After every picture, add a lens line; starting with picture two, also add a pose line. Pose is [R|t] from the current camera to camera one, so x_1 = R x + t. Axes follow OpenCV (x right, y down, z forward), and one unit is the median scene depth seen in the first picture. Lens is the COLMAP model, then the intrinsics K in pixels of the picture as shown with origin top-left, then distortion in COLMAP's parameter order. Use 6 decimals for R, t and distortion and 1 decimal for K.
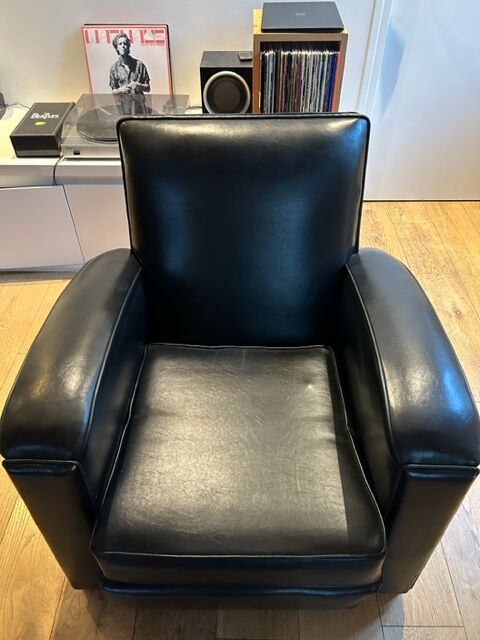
lens RADIAL K [[482.5, 0, 240.0], [0, 482.5, 320.0], [0, 0, 1]] dist [0.006724, -0.010779]
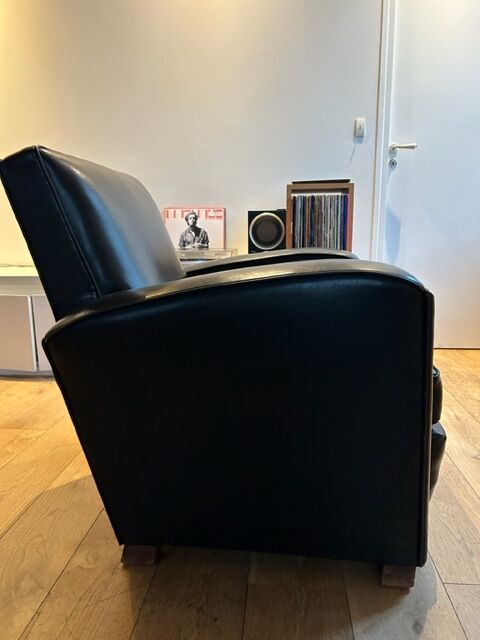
lens RADIAL K [[482.5, 0, 240.0], [0, 482.5, 320.0], [0, 0, 1]] dist [0.006724, -0.010779]
pose [[0.997089, 0.004739, -0.076094, 0.000629], [-0.045438, 0.838387, -0.543179, 0.470002], [0.061222, 0.545055, 0.836162, 0.011053]]
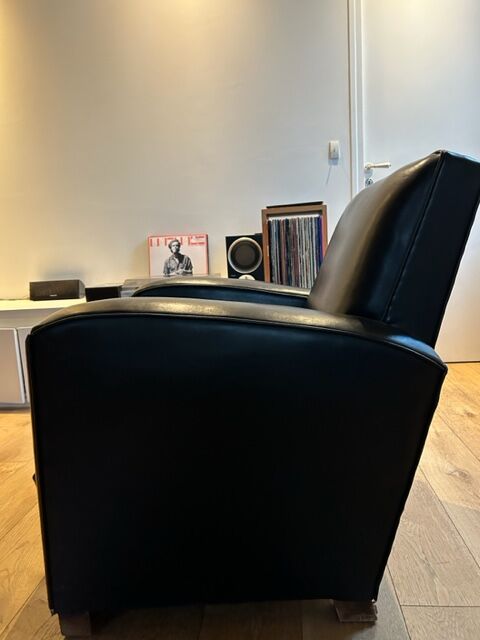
lens RADIAL K [[482.5, 0, 240.0], [0, 482.5, 320.0], [0, 0, 1]] dist [0.006724, -0.010779]
pose [[0.994379, -0.042038, -0.097175, 0.082140], [-0.021953, 0.815991, -0.577647, 0.467650], [0.103577, 0.576533, 0.810482, 0.001815]]
